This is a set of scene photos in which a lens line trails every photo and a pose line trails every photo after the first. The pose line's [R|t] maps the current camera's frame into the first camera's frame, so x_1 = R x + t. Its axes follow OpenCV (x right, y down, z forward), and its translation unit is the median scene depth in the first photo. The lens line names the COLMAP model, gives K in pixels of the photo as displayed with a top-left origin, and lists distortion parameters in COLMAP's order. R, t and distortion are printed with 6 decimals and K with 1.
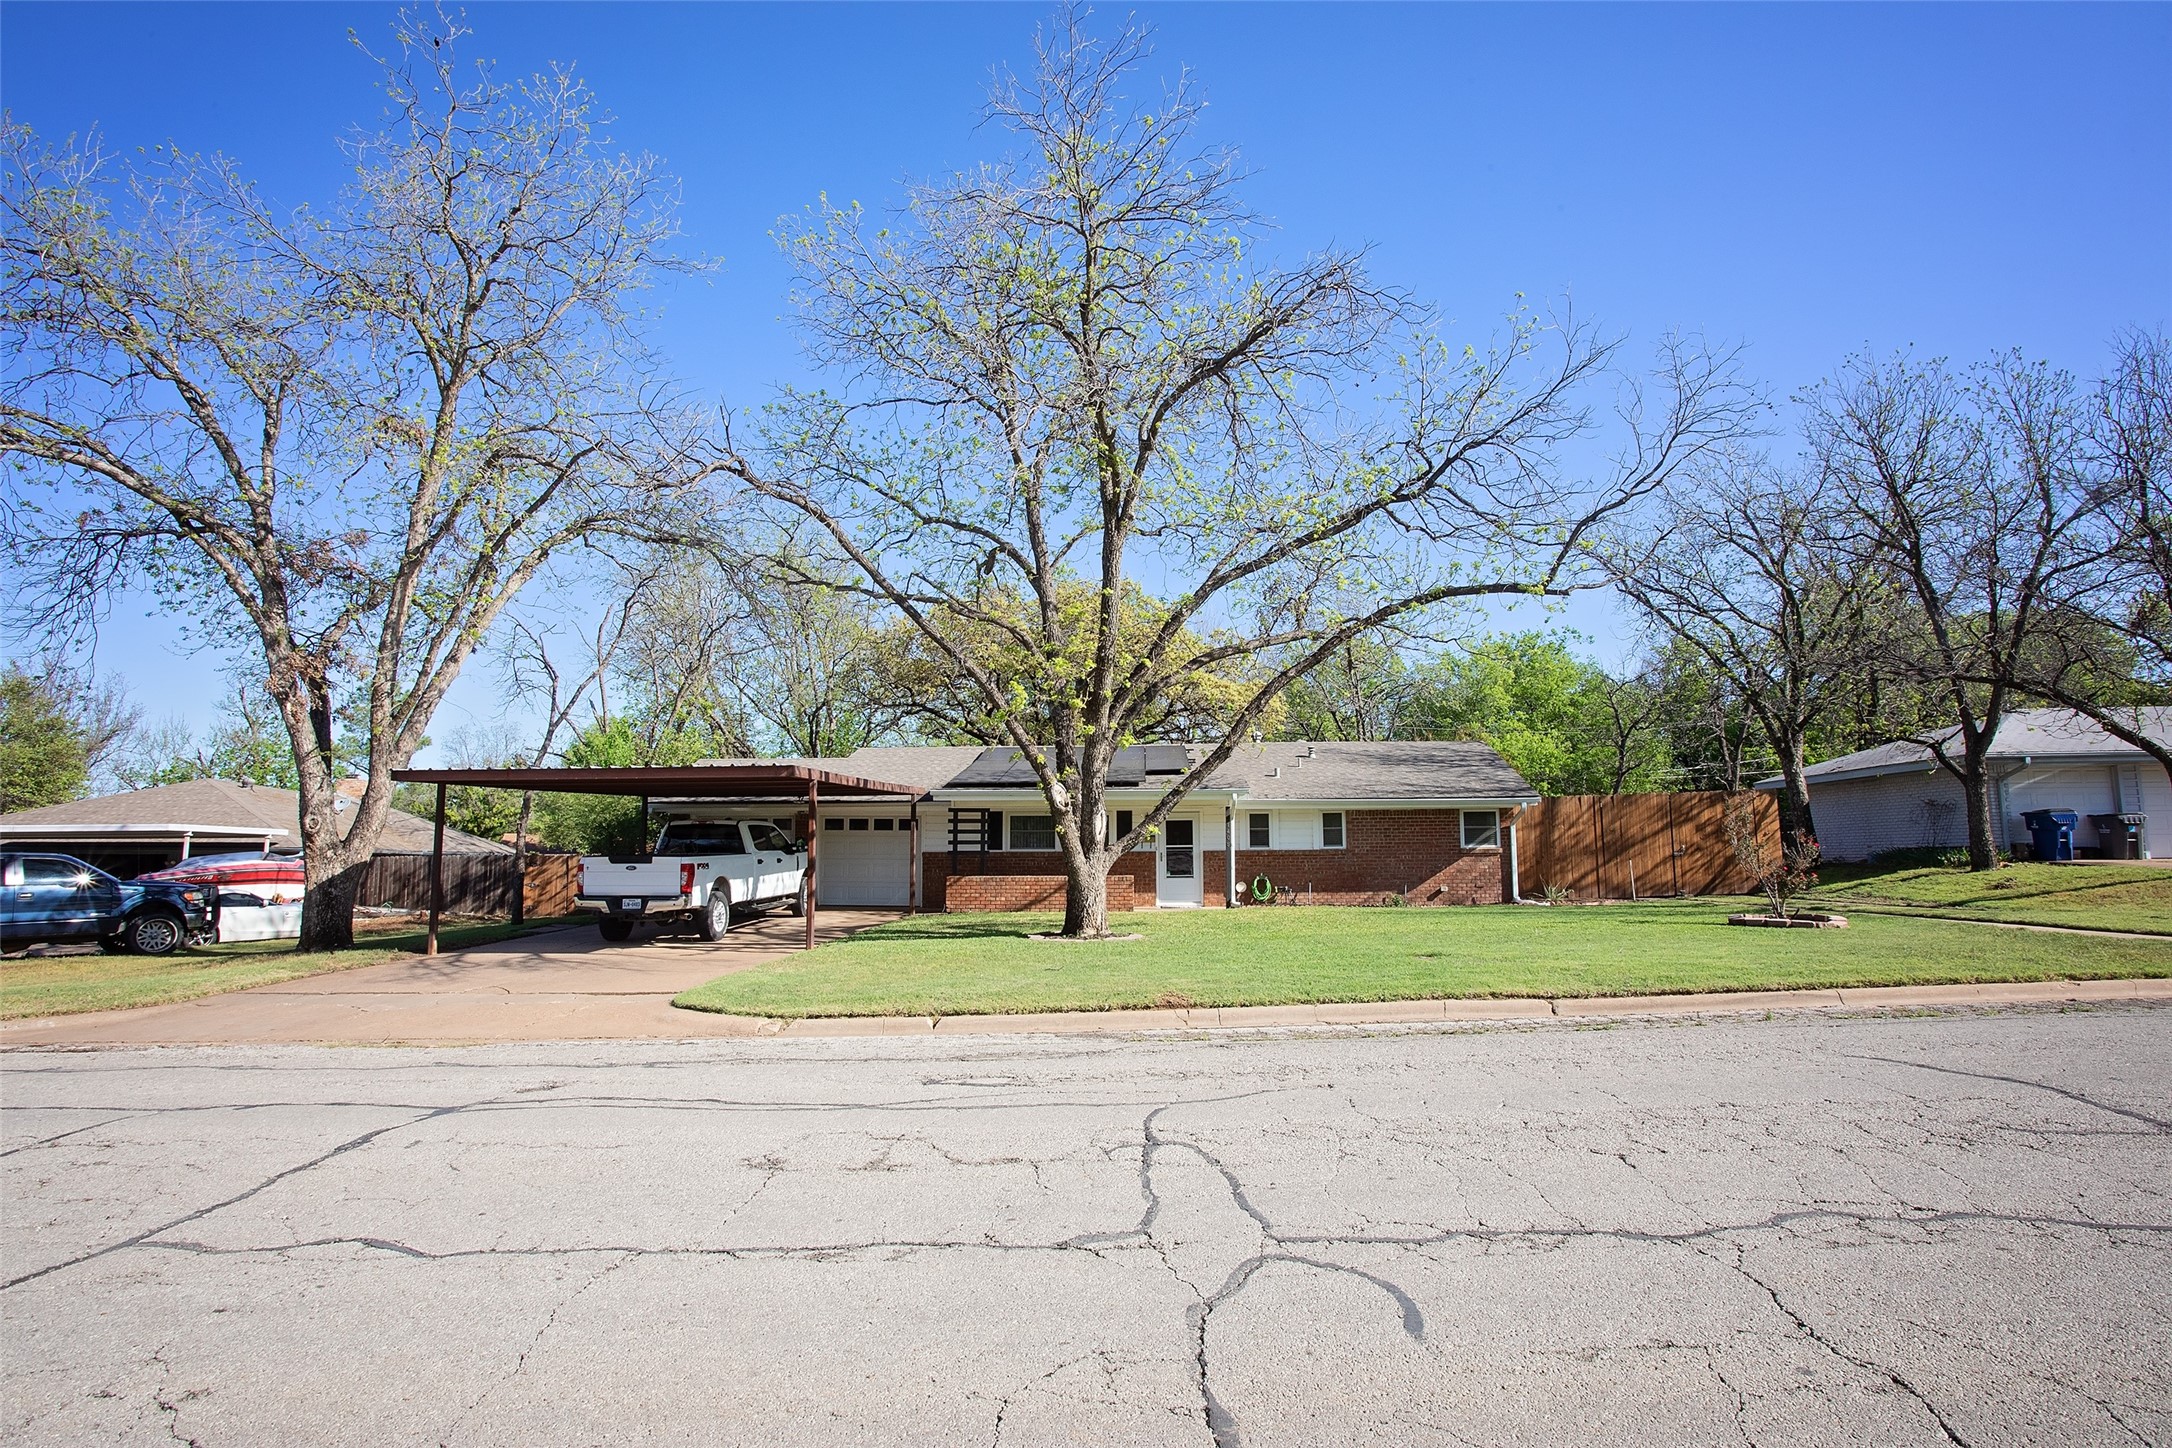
lens RADIAL K [[1099.3, 0, 1096.1], [0, 1099.3, 727.9], [0, 0, 1]] dist [-0.046614, 0.000671]
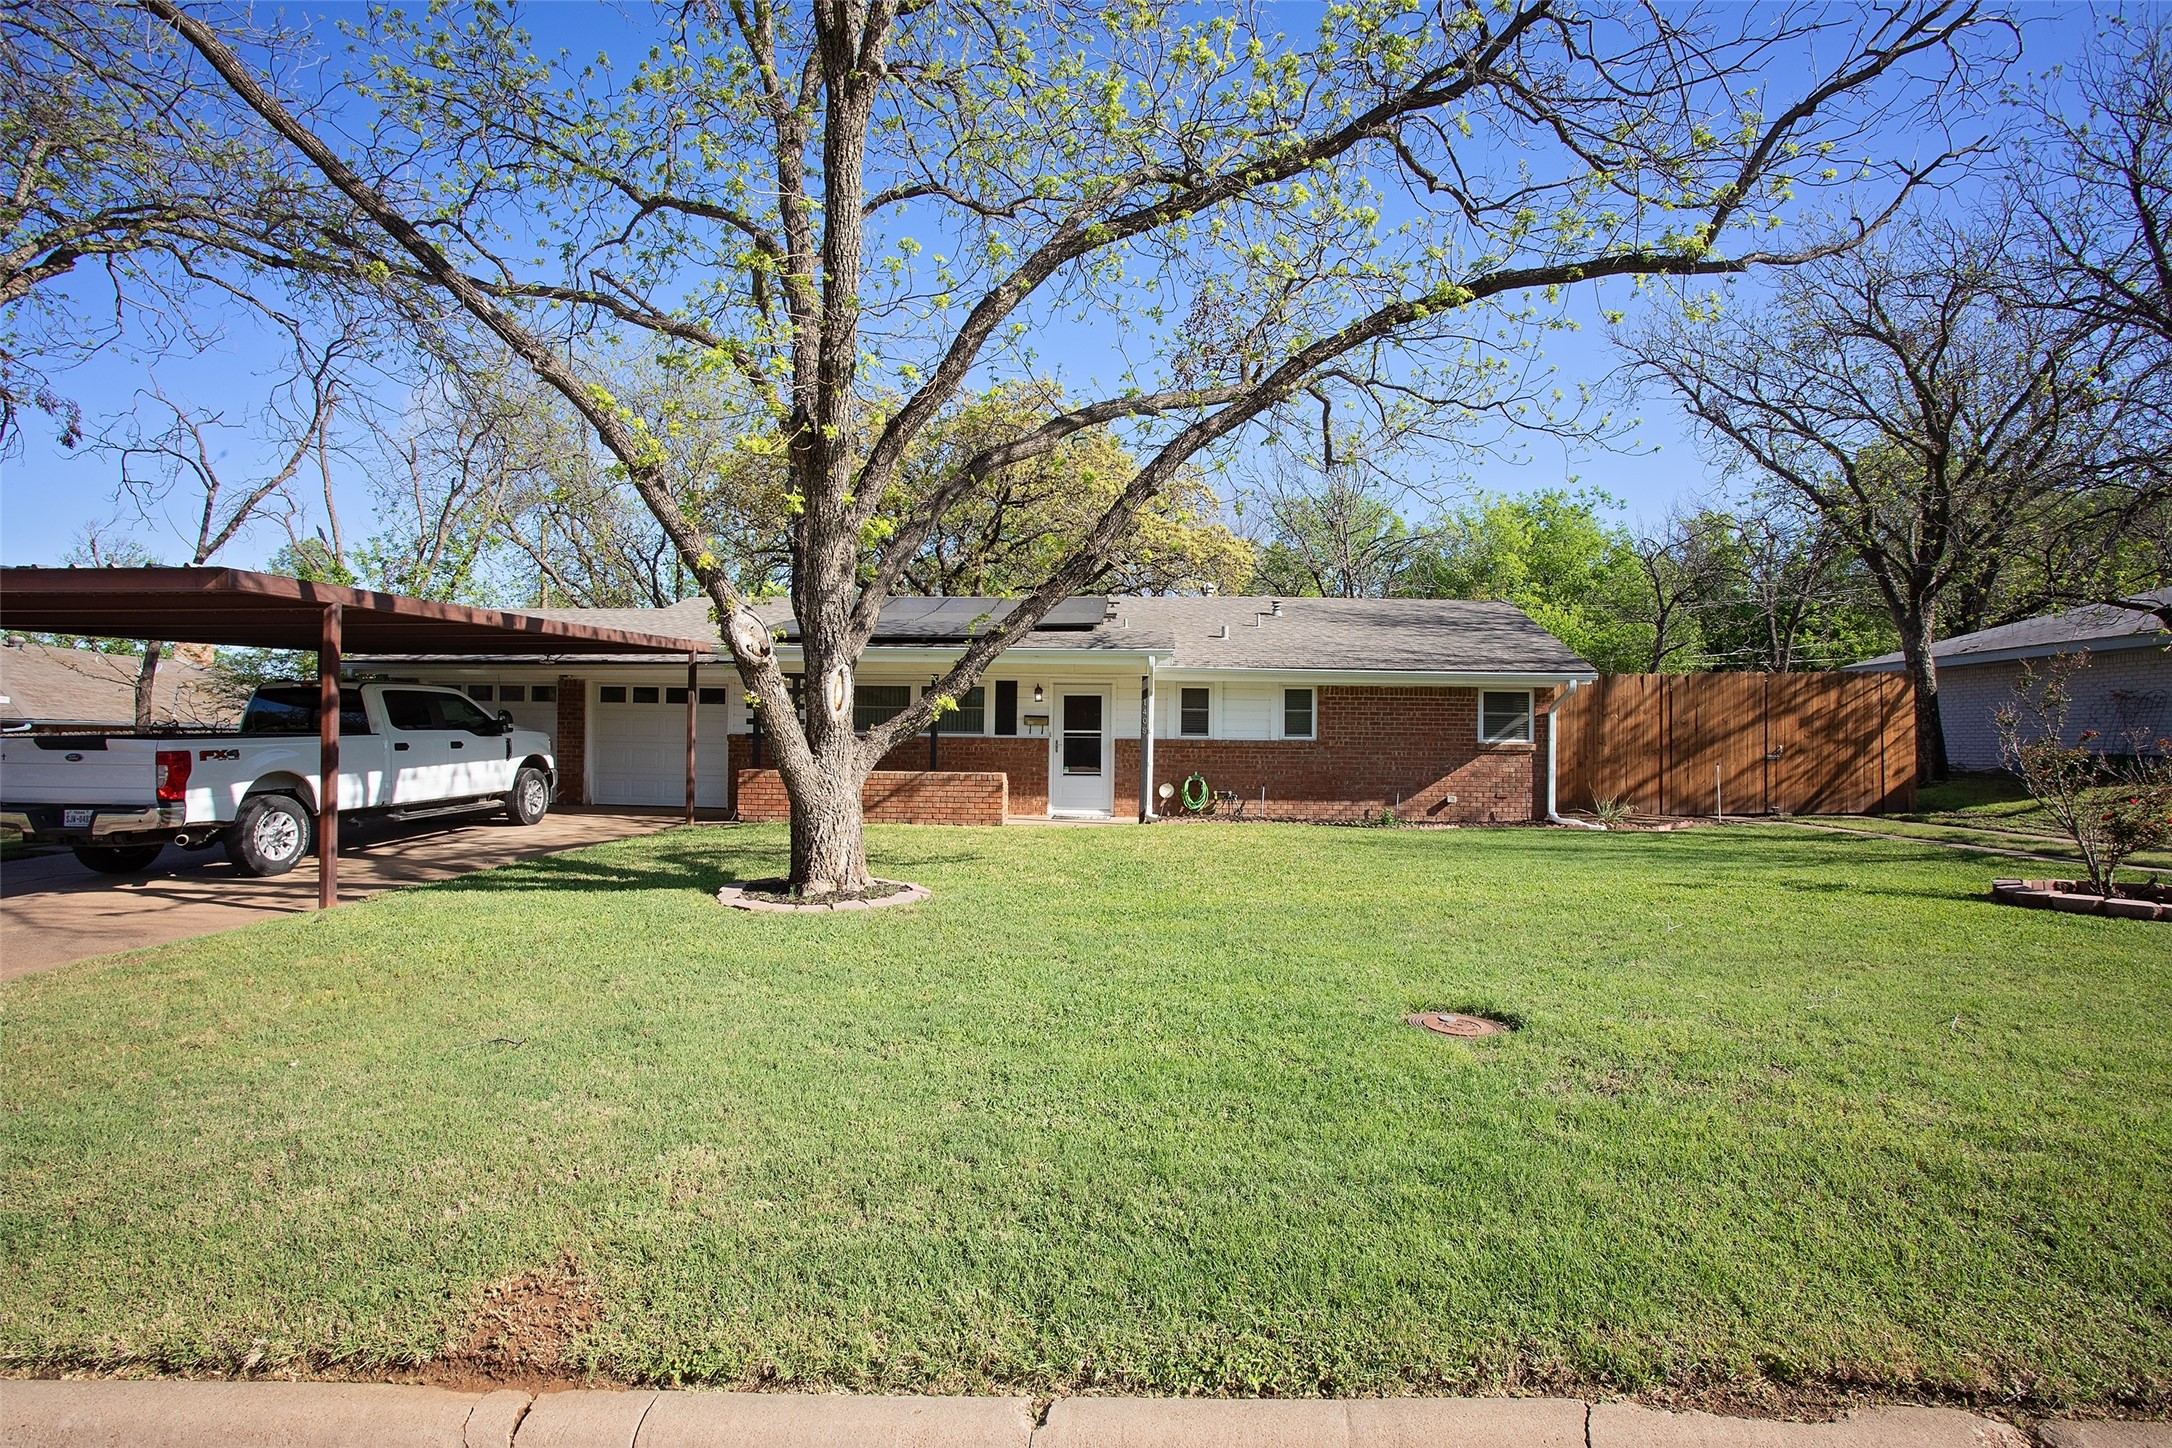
lens RADIAL K [[1051.4, 0, 1088.6], [0, 1051.4, 746.7], [0, 0, 1]] dist [-0.069430, 0.028940]
pose [[0.999806, 0.017131, -0.009708, 0.087573], [-0.015786, 0.992051, 0.124841, 0.032316], [0.011769, -0.124663, 0.992129, 0.325893]]
